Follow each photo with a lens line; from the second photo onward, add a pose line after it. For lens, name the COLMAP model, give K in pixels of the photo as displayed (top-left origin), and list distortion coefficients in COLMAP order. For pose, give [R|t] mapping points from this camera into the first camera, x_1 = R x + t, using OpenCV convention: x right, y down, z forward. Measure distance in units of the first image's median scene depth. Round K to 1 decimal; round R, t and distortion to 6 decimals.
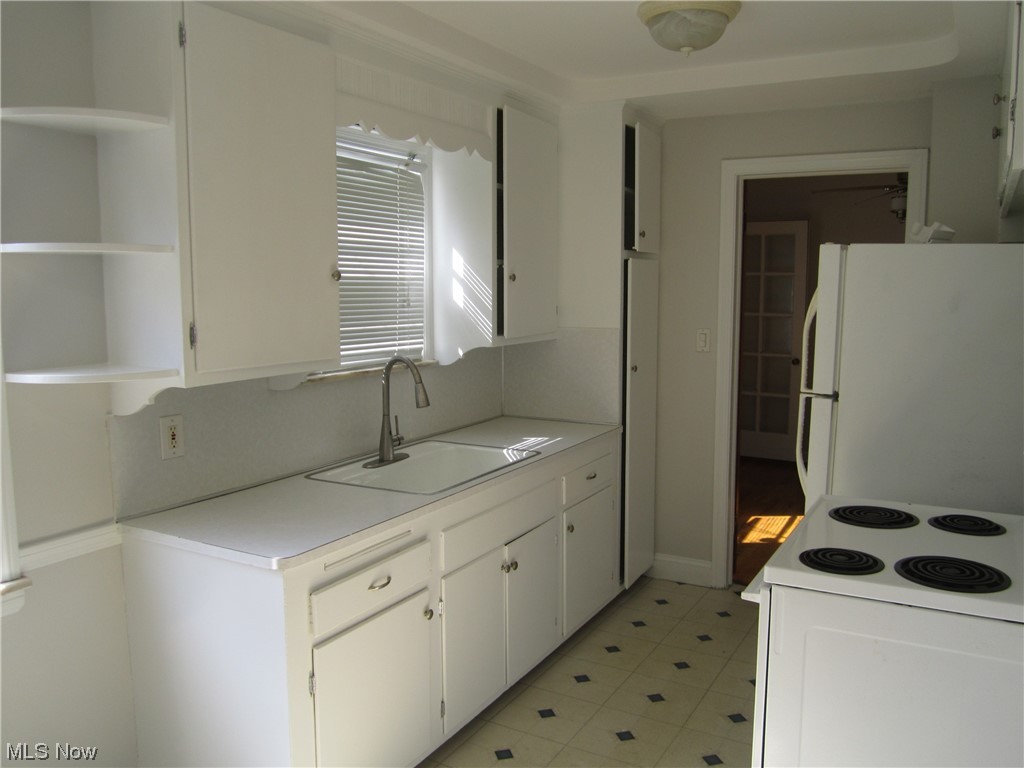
lens RADIAL K [[855.8, 0, 504.8], [0, 855.8, 381.1], [0, 0, 1]] dist [-0.049580, 0.023070]
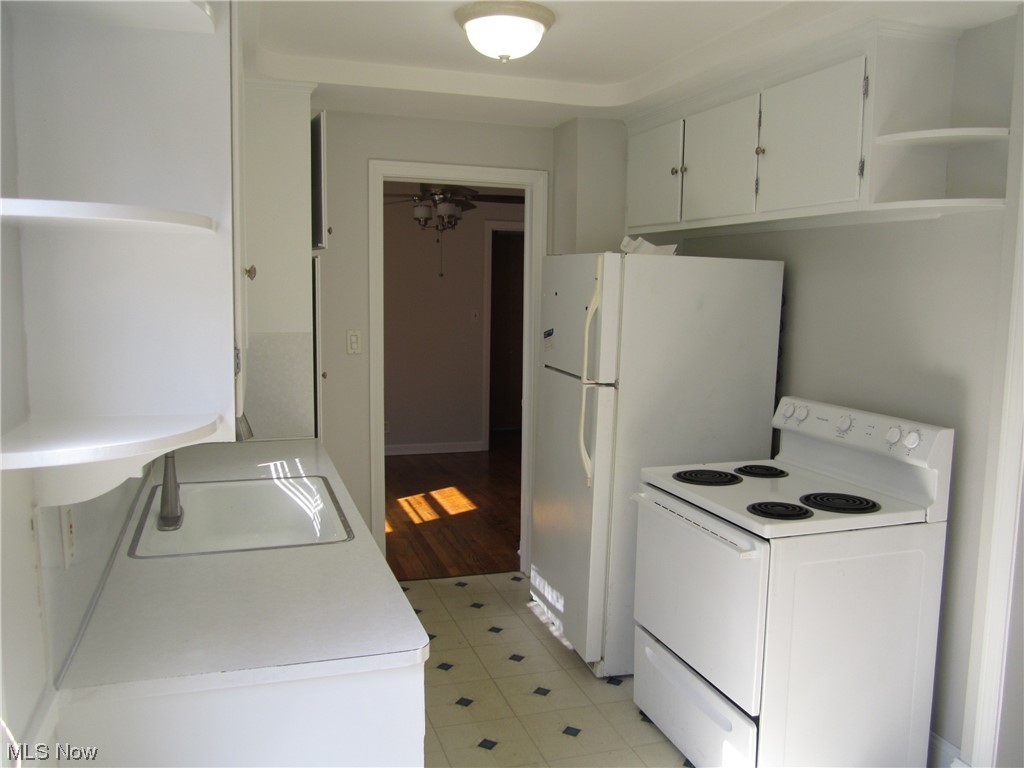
lens RADIAL K [[855.8, 0, 510.8], [0, 855.8, 385.3], [0, 0, 1]] dist [-0.049580, 0.023070]
pose [[0.667141, -0.075998, 0.741044, -0.572847], [0.070469, 0.996760, 0.038782, -0.036355], [-0.741591, 0.026347, 0.670335, 0.323269]]
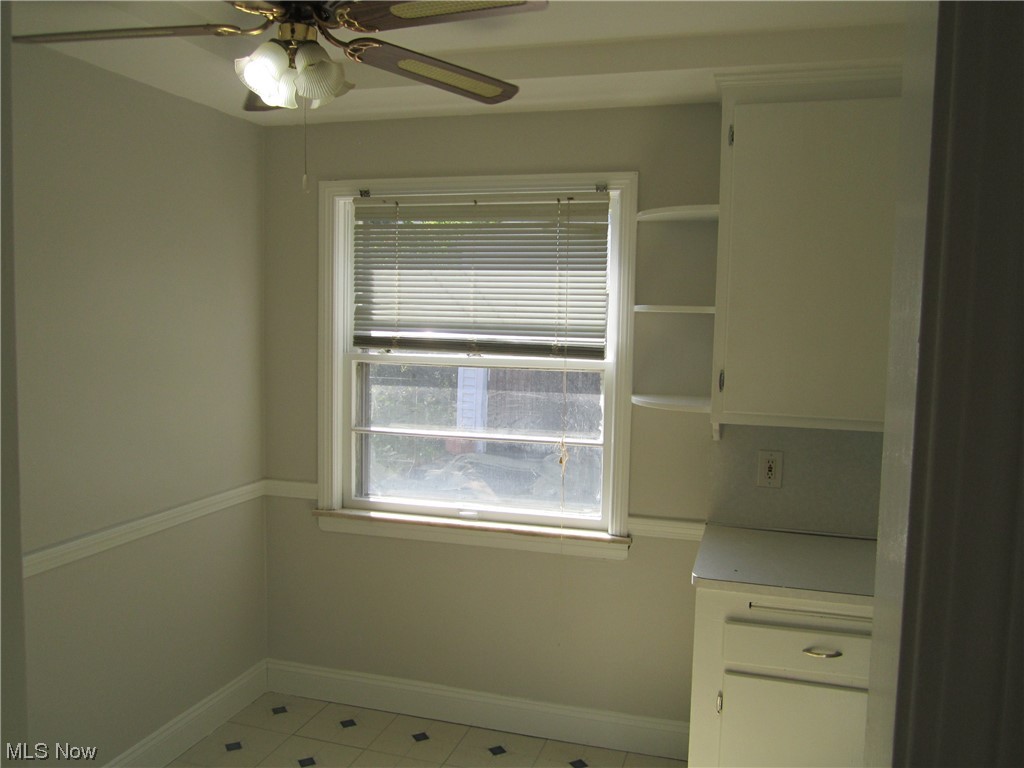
lens RADIAL K [[855.8, 0, 511.3], [0, 855.8, 383.9], [0, 0, 1]] dist [-0.049580, 0.023070]
pose [[0.223529, 0.089765, -0.970555, 0.599000], [-0.134456, 0.989070, 0.060511, -0.066851], [0.965379, 0.116971, 0.233156, 0.345898]]
